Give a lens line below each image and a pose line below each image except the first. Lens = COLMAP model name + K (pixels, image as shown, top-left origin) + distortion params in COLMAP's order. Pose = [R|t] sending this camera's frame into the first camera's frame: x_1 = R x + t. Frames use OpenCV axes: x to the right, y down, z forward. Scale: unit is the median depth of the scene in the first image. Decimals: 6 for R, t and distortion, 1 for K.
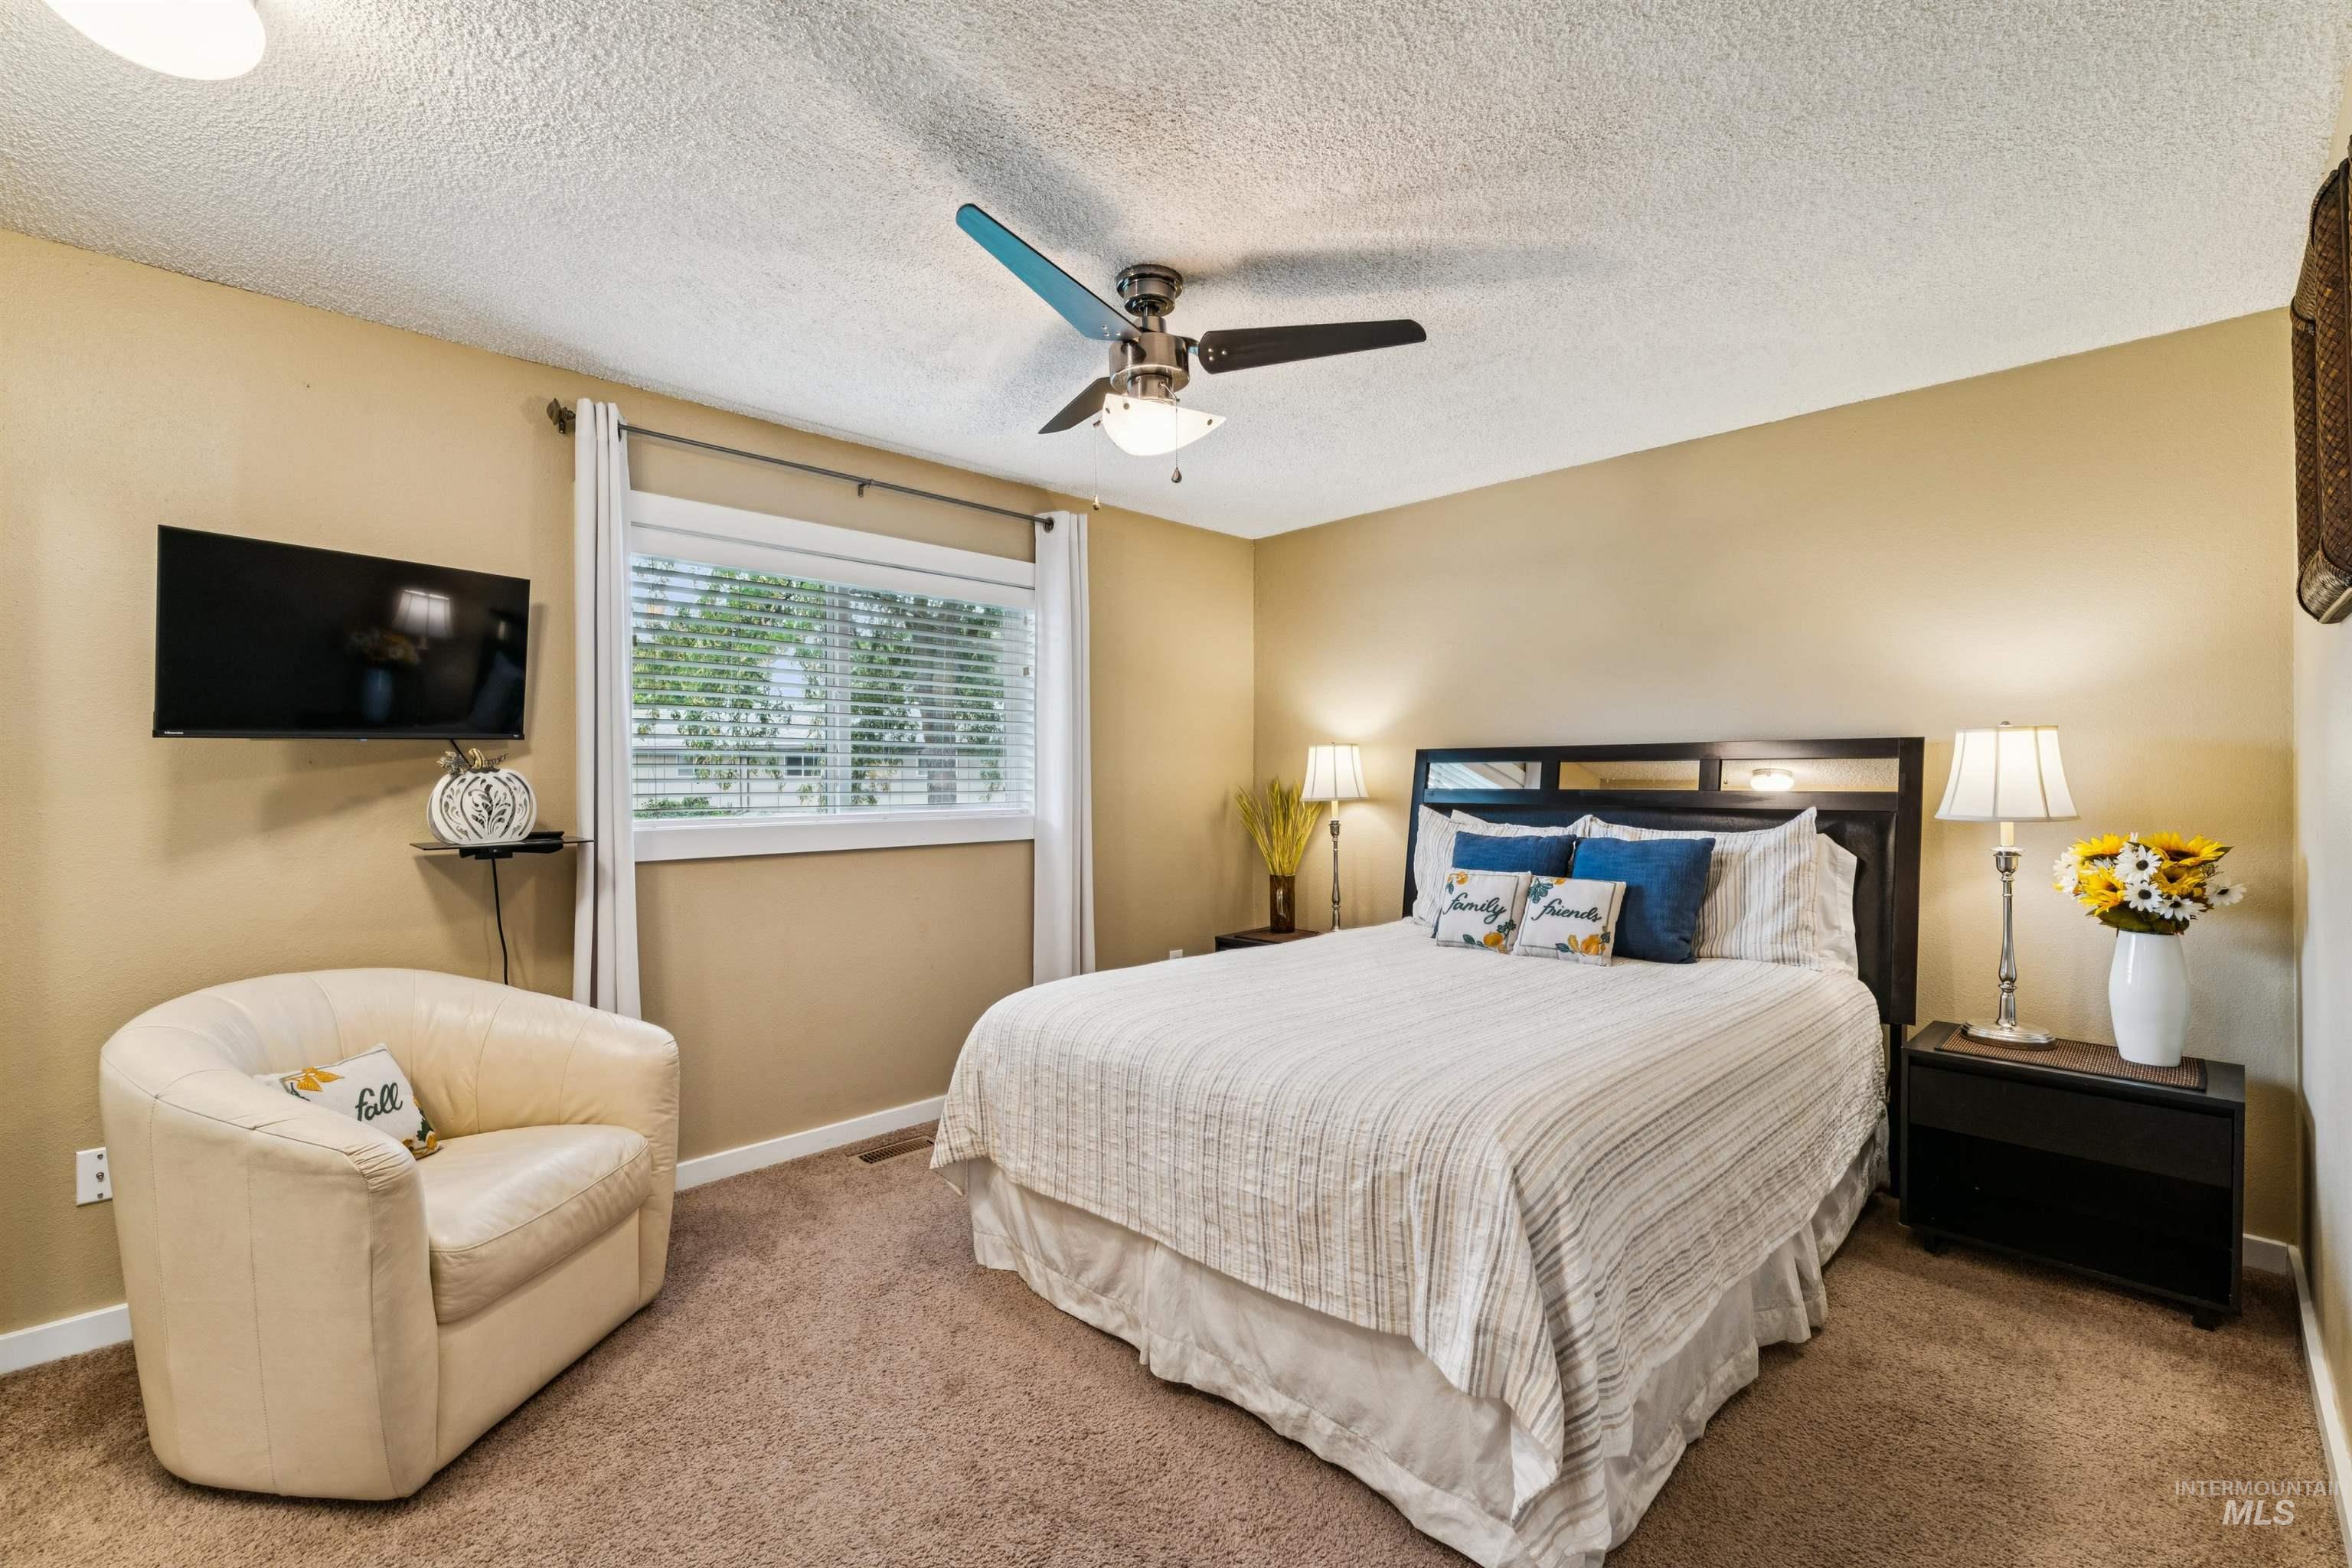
lens RADIAL K [[1005.2, 0, 1176.4], [0, 1005.2, 785.1], [0, 0, 1]] dist [-0.001538, -0.000866]
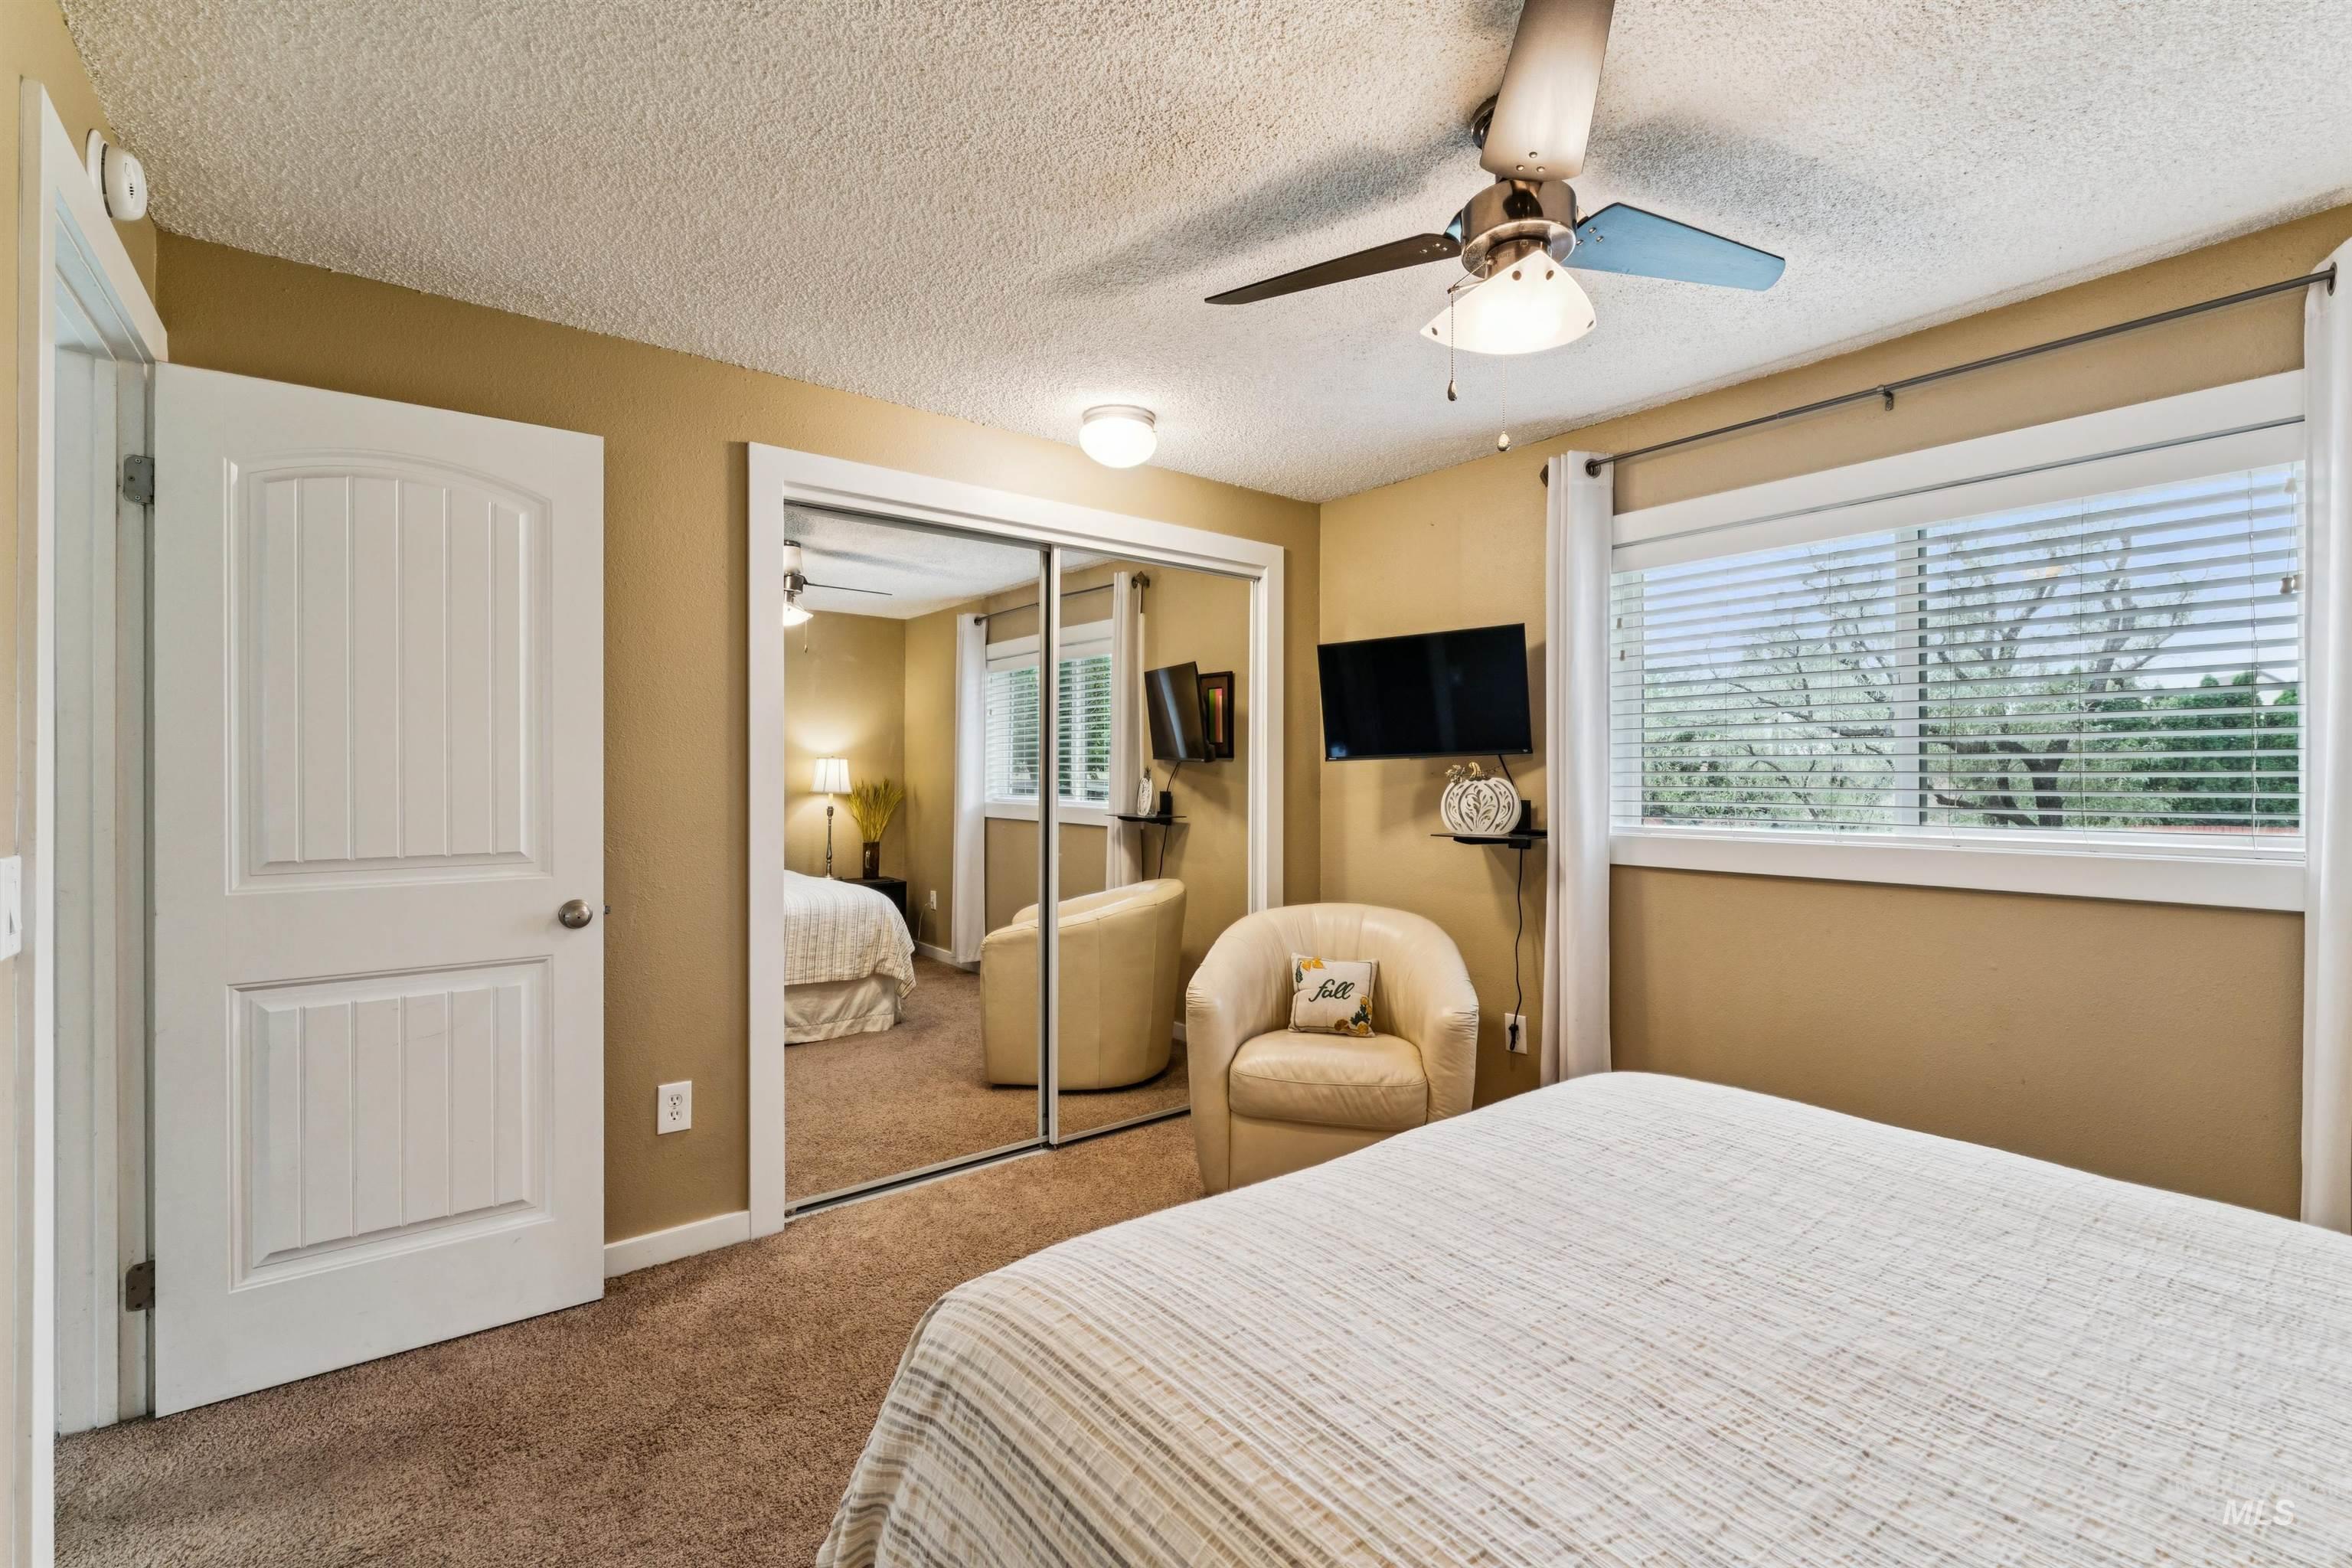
lens RADIAL K [[1005.2, 0, 1178.2], [0, 1005.2, 777.3], [0, 0, 1]] dist [-0.001538, -0.000866]
pose [[-0.116659, 0.004162, -0.993163, 0.616562], [-0.005359, 0.999974, 0.004820, -0.019827], [0.993158, 0.005885, -0.116634, 0.716298]]
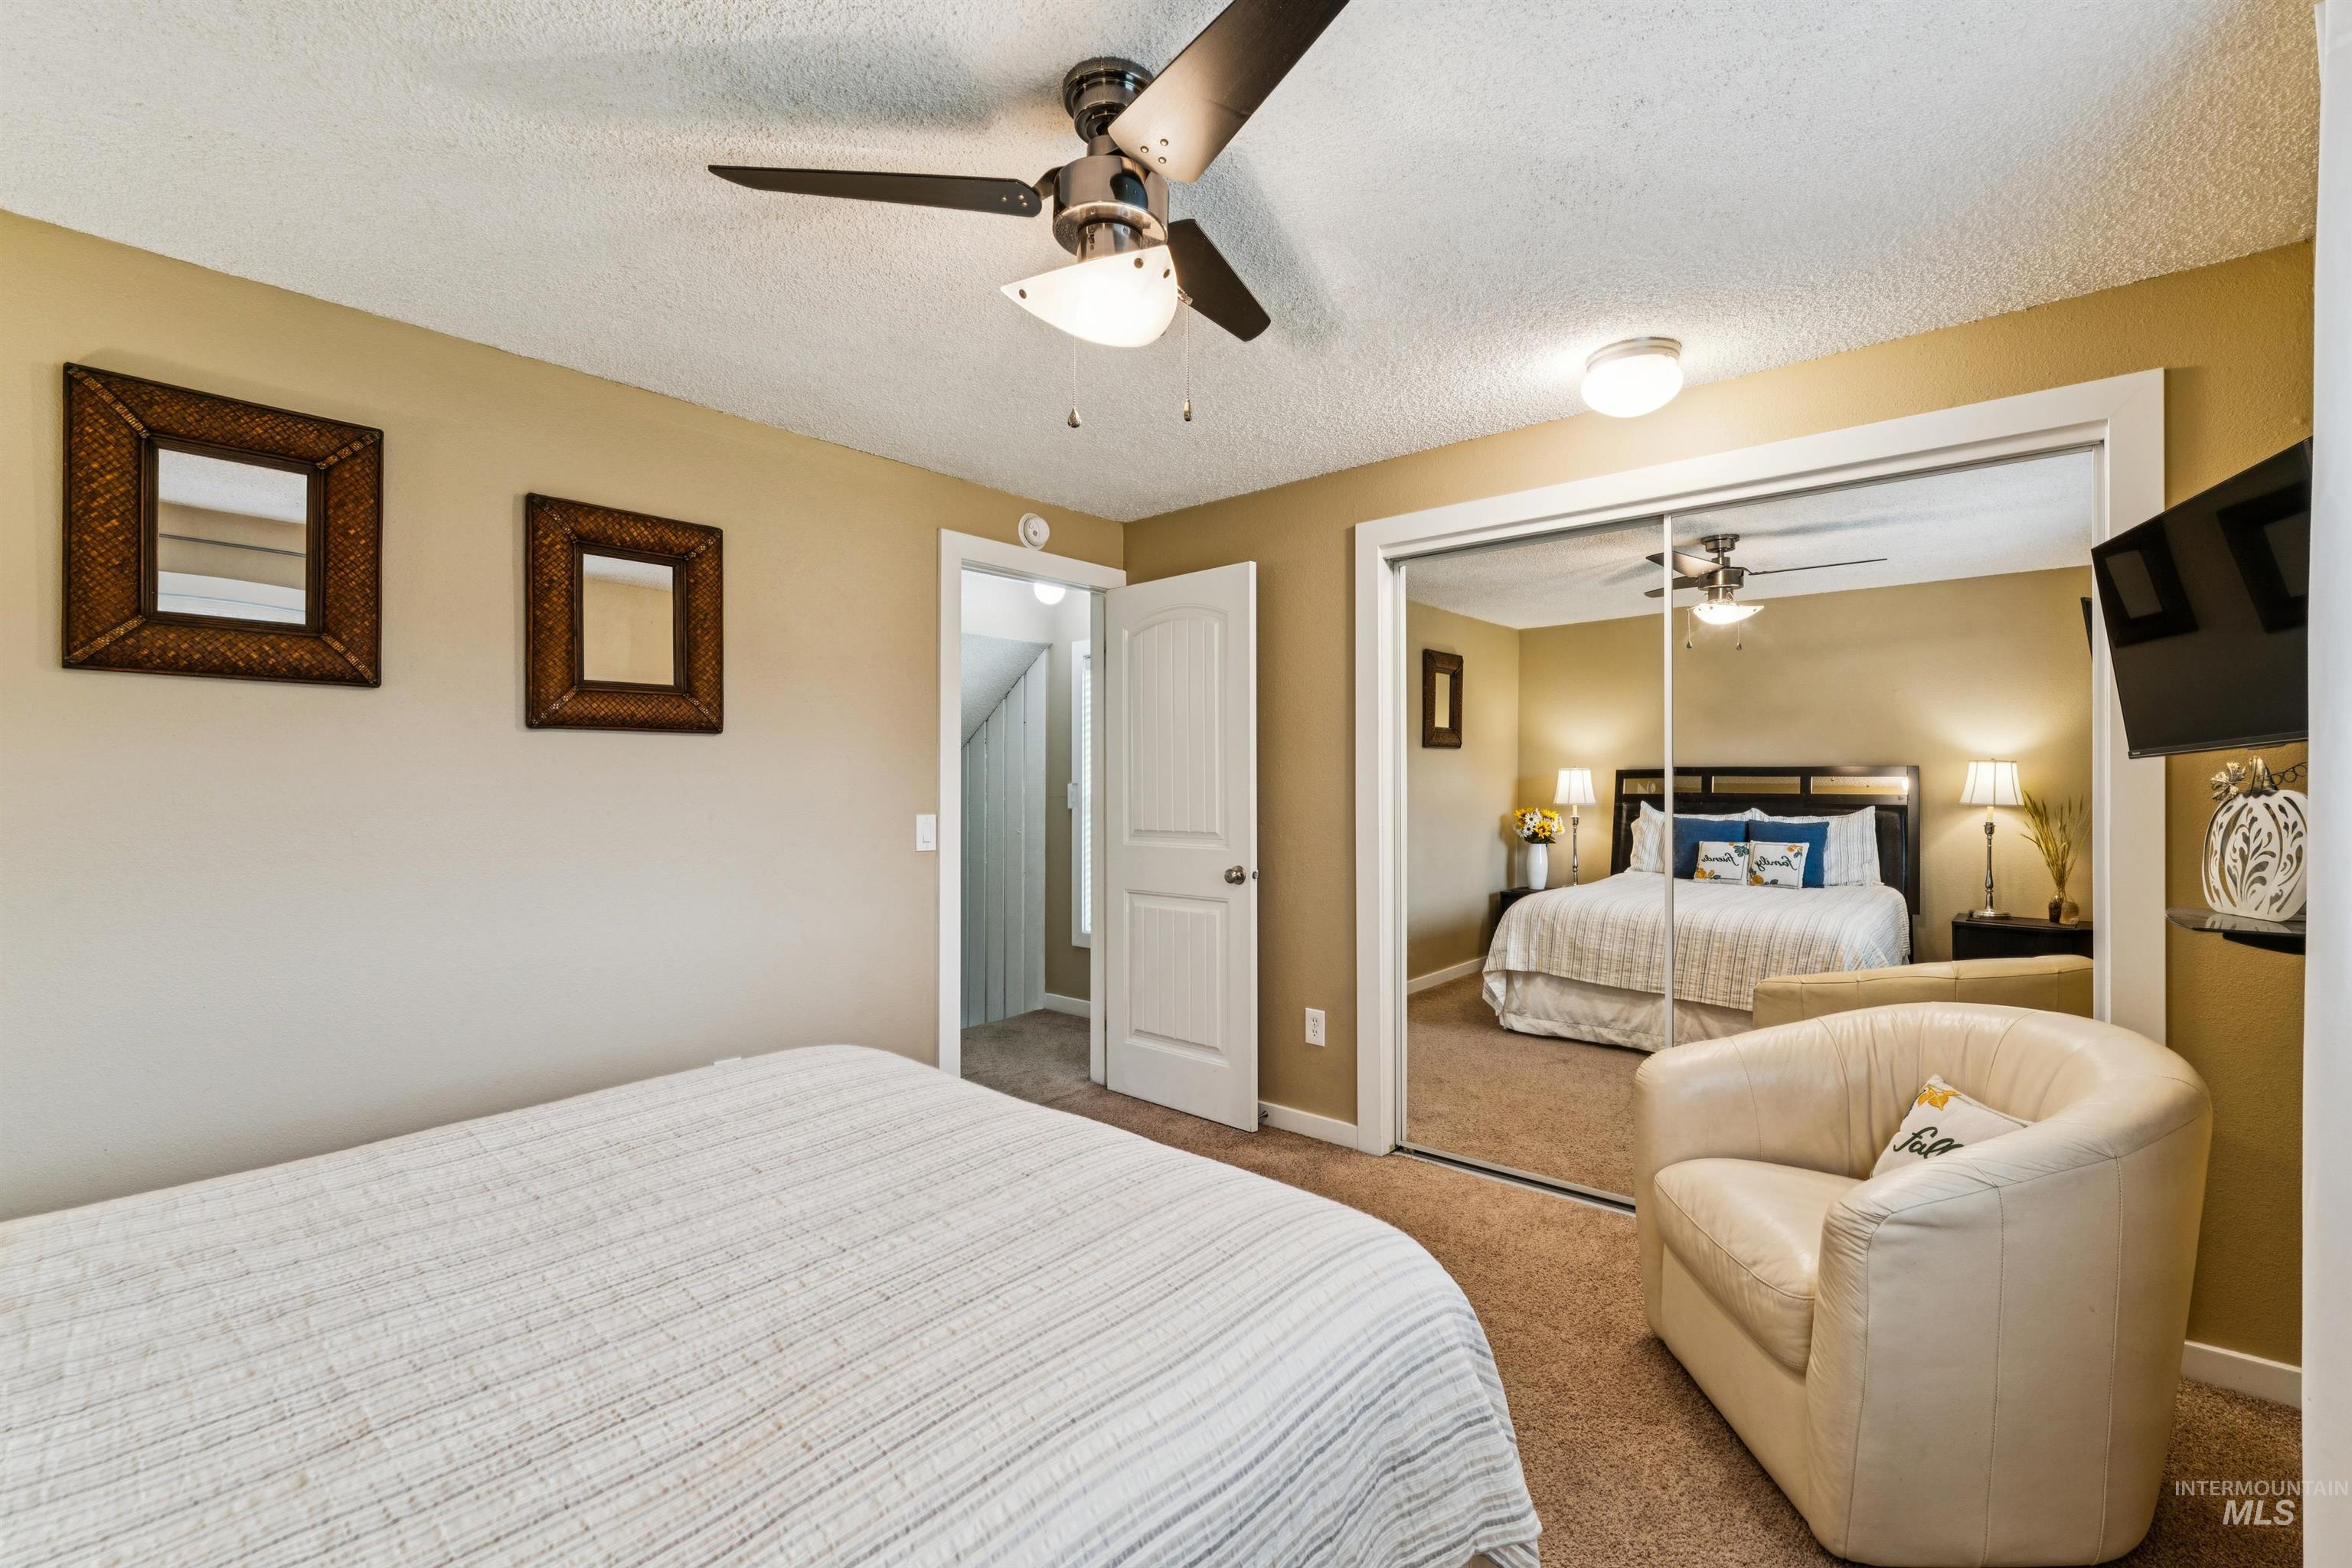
lens RADIAL K [[1005.2, 0, 1182.5], [0, 1005.2, 783.6], [0, 0, 1]] dist [-0.001538, -0.000866]
pose [[-0.997593, 0.001744, -0.069317, -0.023748], [0.001501, 0.999993, 0.003565, -0.021311], [0.069323, 0.003453, -0.997588, 1.441313]]
